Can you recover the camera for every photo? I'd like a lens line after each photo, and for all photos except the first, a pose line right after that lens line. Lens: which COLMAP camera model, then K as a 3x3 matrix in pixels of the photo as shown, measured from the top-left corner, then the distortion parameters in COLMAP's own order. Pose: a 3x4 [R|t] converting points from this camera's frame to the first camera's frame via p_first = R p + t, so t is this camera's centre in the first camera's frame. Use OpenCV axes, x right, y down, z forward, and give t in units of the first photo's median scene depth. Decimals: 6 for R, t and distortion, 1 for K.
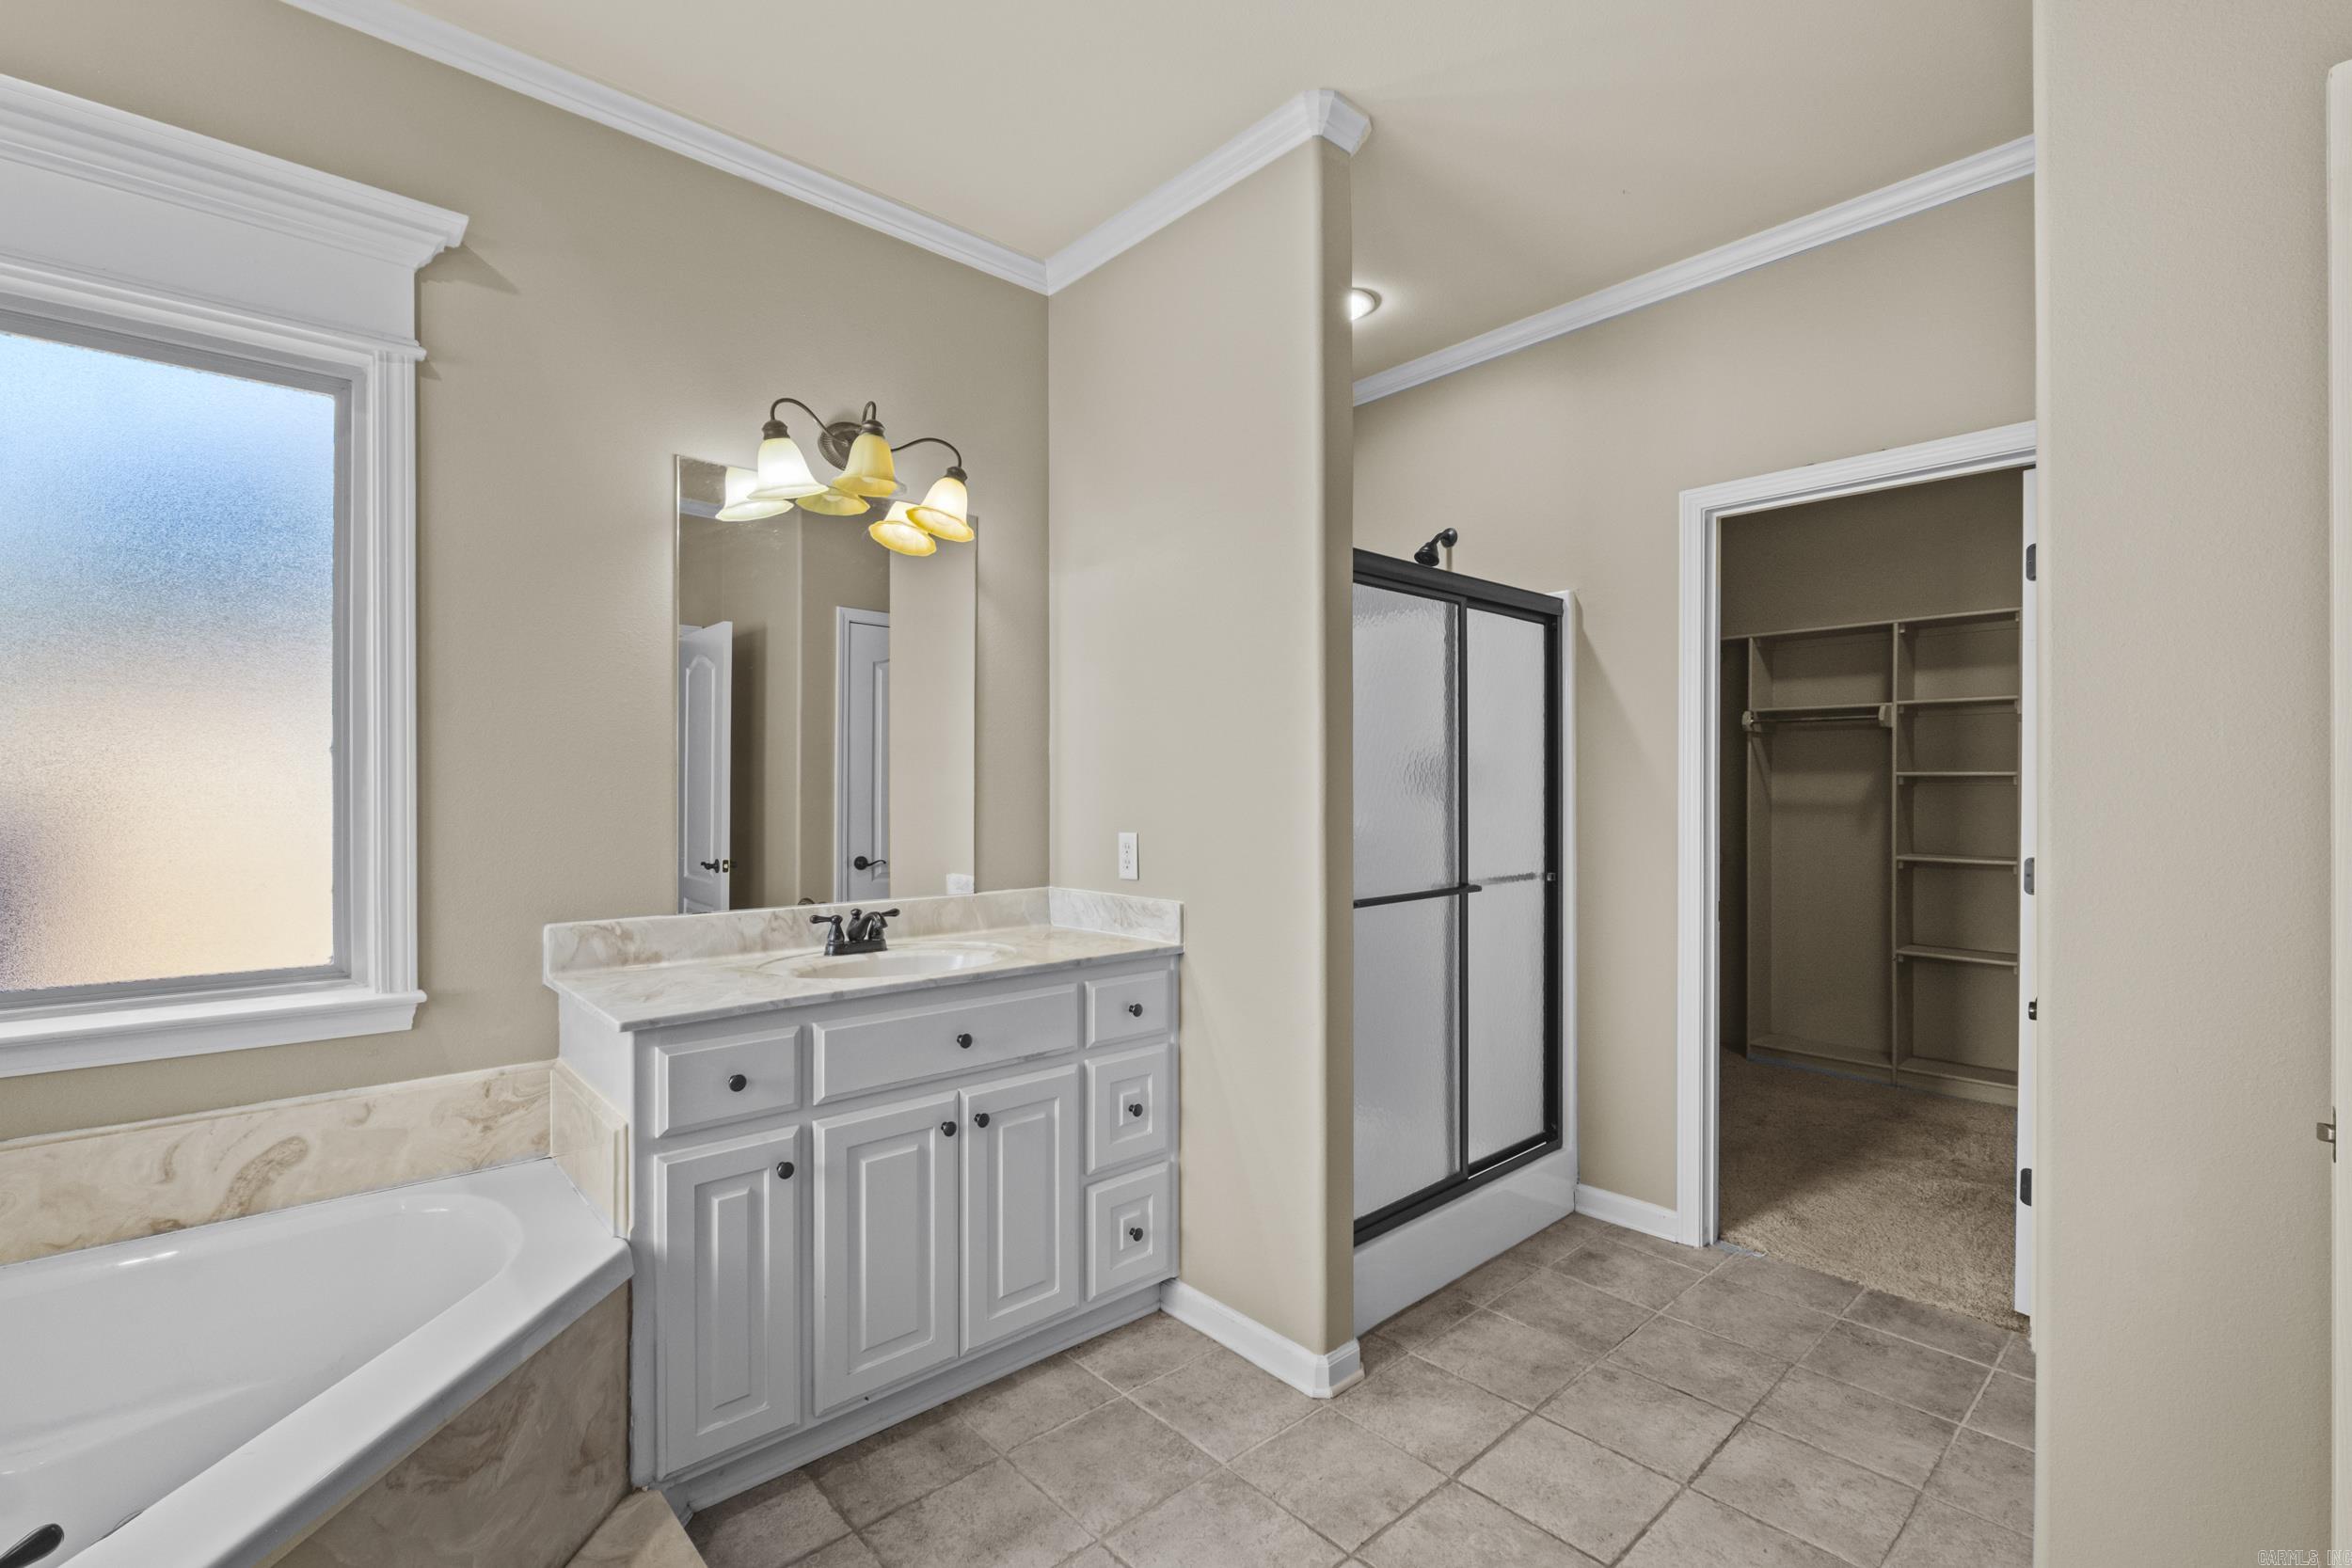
lens RADIAL K [[1030.2, 0, 1163.6], [0, 1030.2, 791.0], [0, 0, 1]] dist [-0.005428, -0.000496]
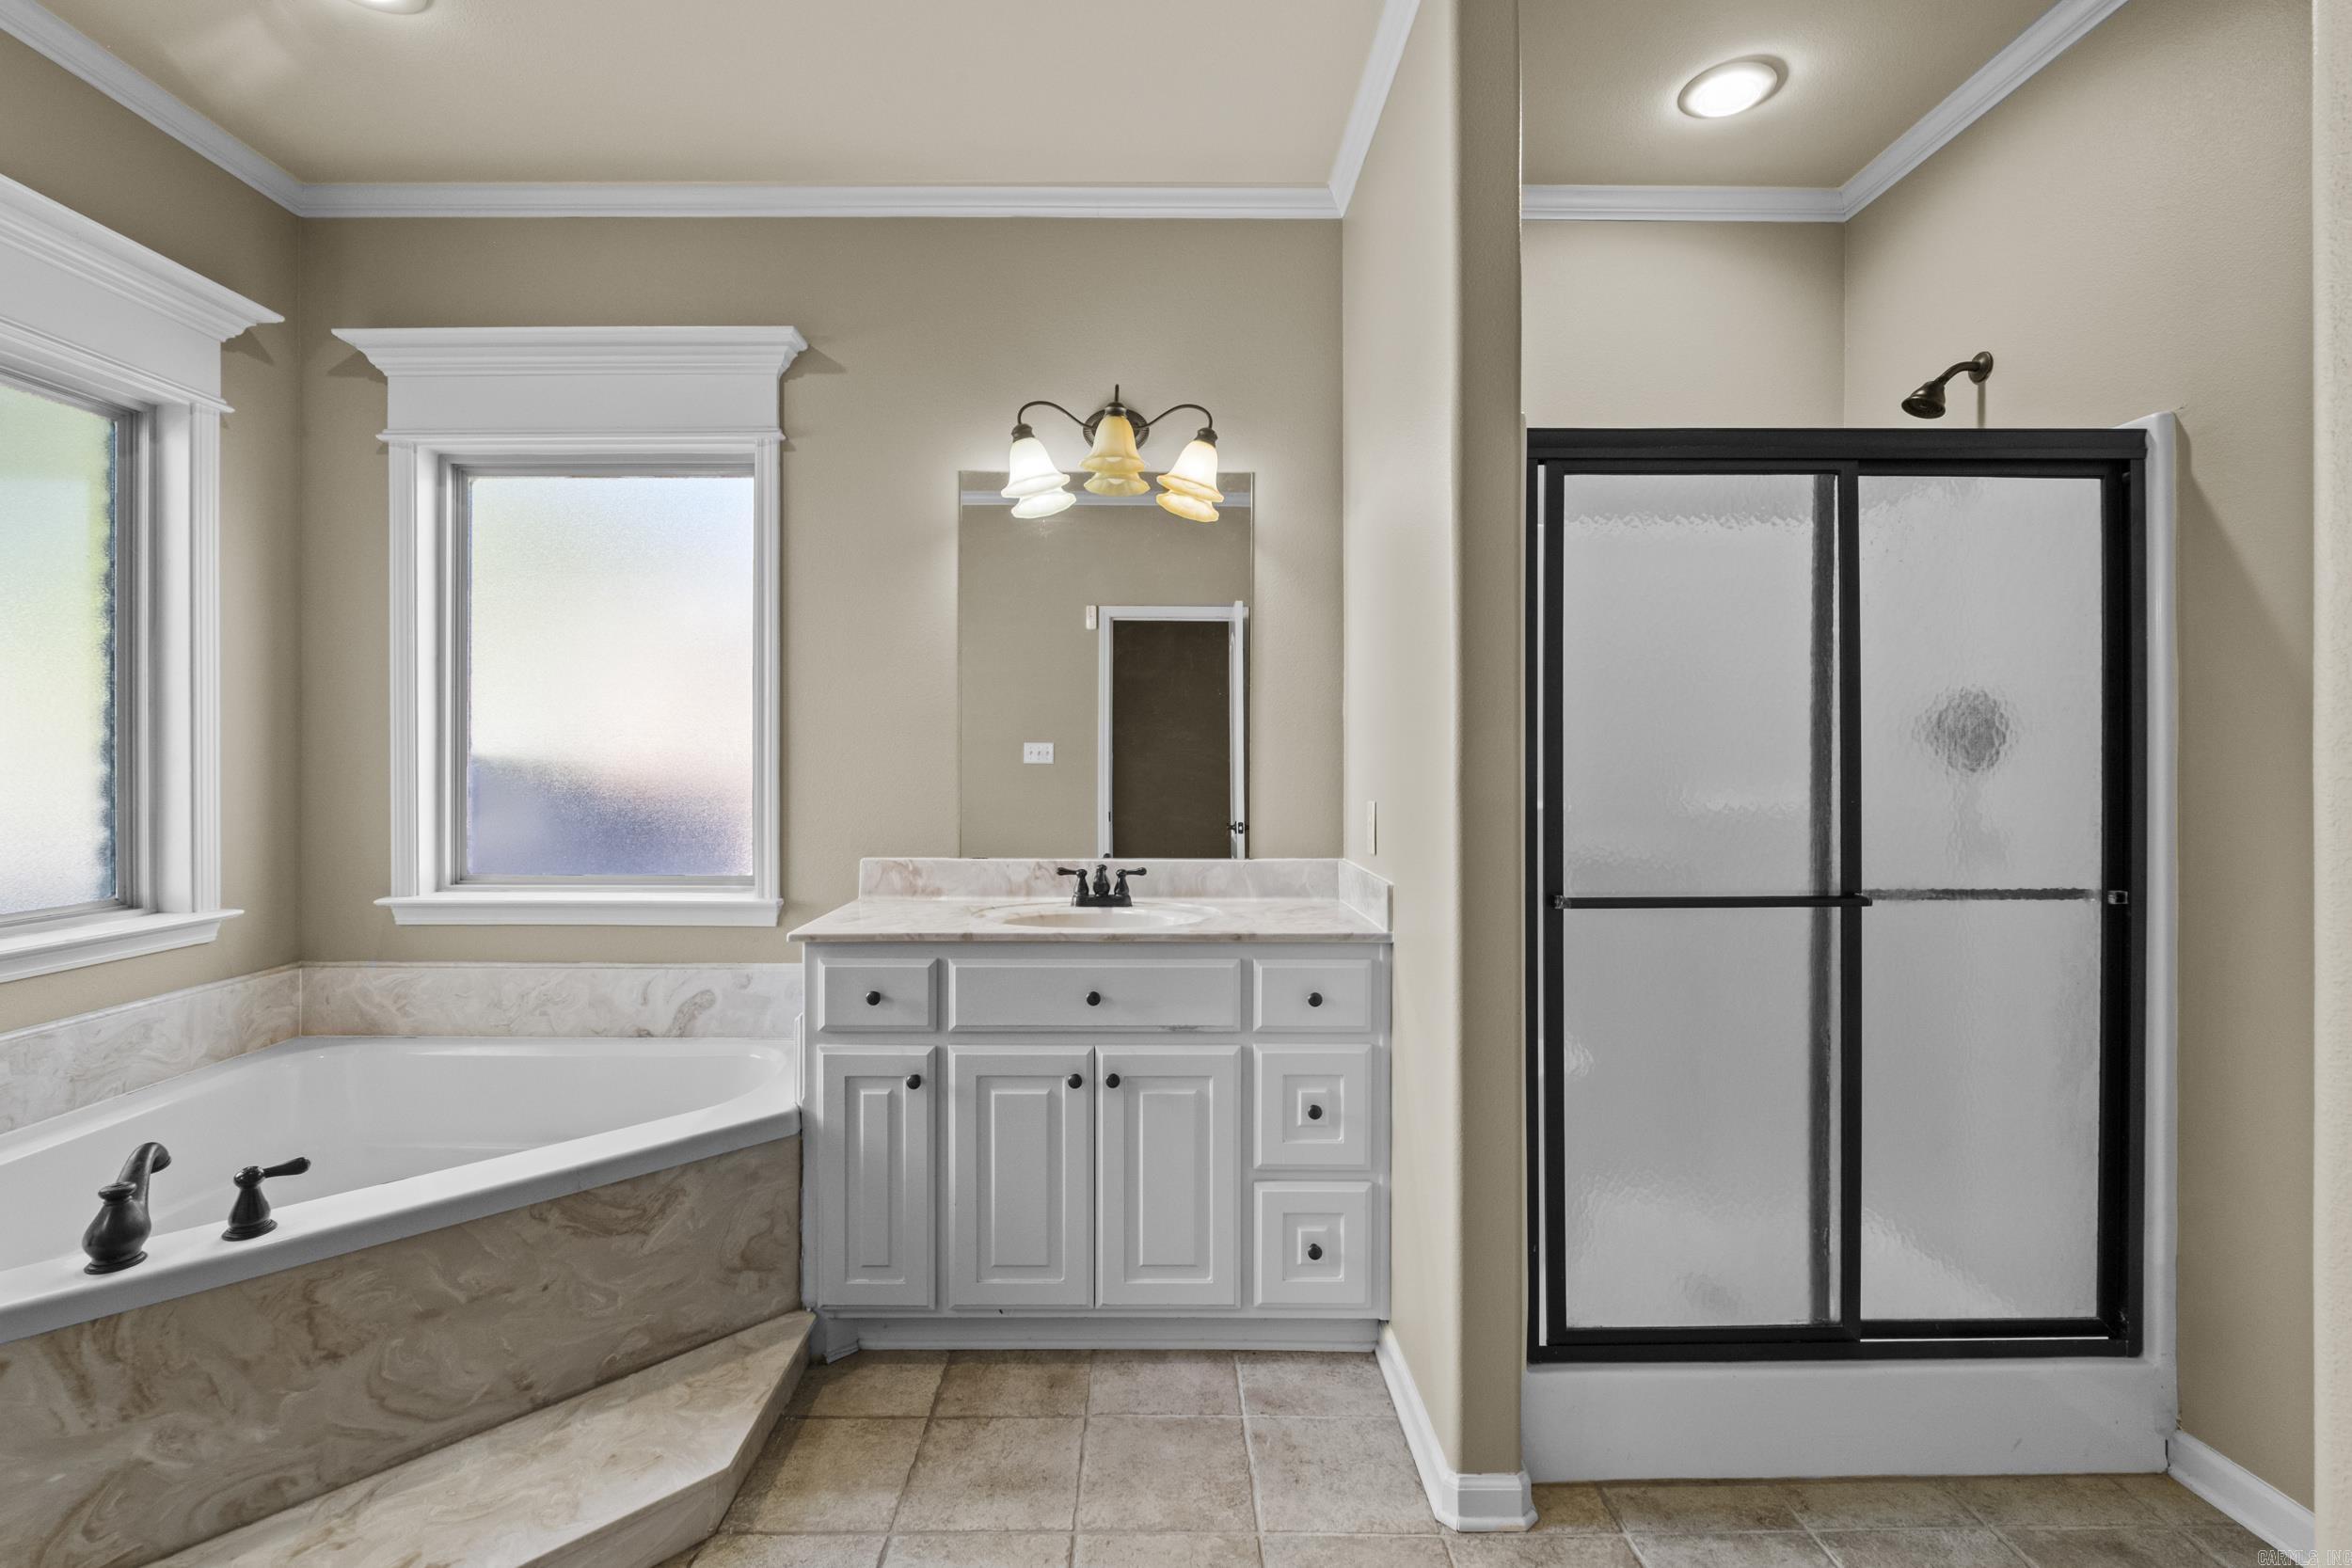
lens RADIAL K [[1047.5, 0, 1161.1], [0, 1047.5, 754.3], [0, 0, 1]] dist [-0.005539, -0.001059]
pose [[0.749059, -0.001825, -0.662500, 0.536003], [-0.001373, 0.999990, -0.004306, 0.005825], [0.662501, 0.004135, 0.749049, 0.264828]]
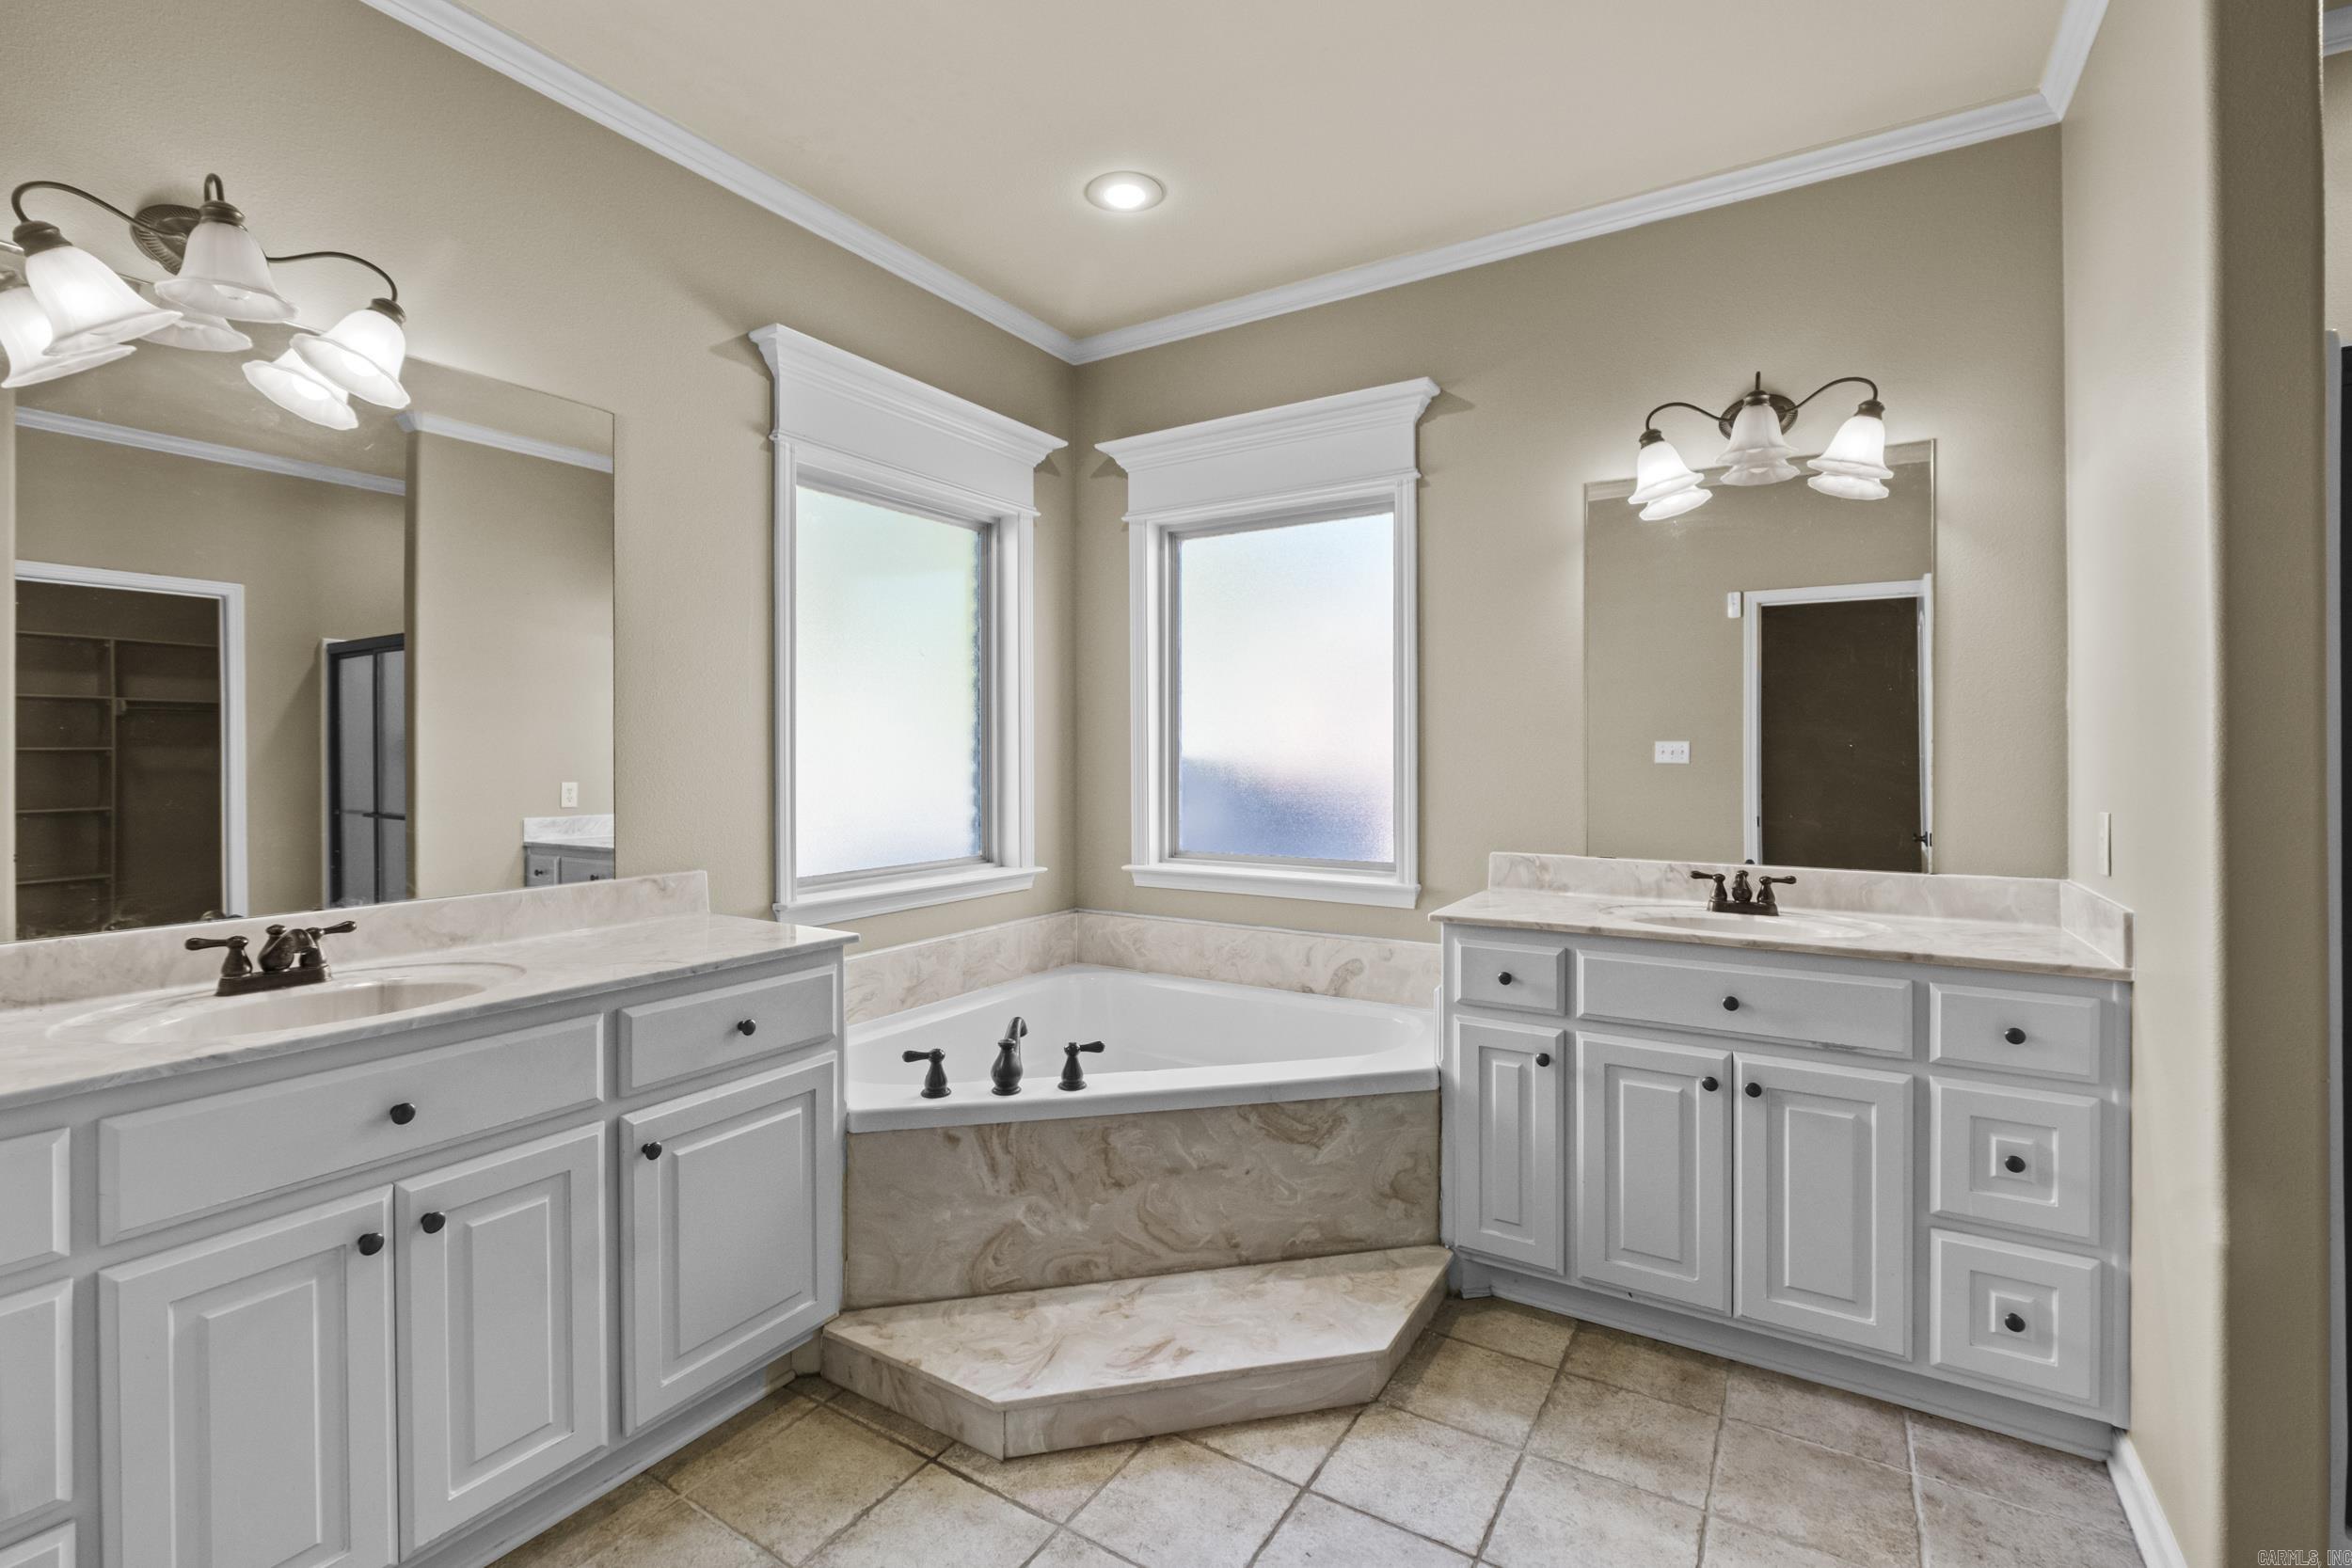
lens RADIAL K [[1047.5, 0, 1161.1], [0, 1047.5, 754.3], [0, 0, 1]] dist [-0.005539, -0.001059]
pose [[0.271498, -0.001742, -0.962437, 0.633284], [0.000042, 0.999998, -0.001798, 0.000317], [0.962439, 0.000448, 0.271497, 0.182448]]
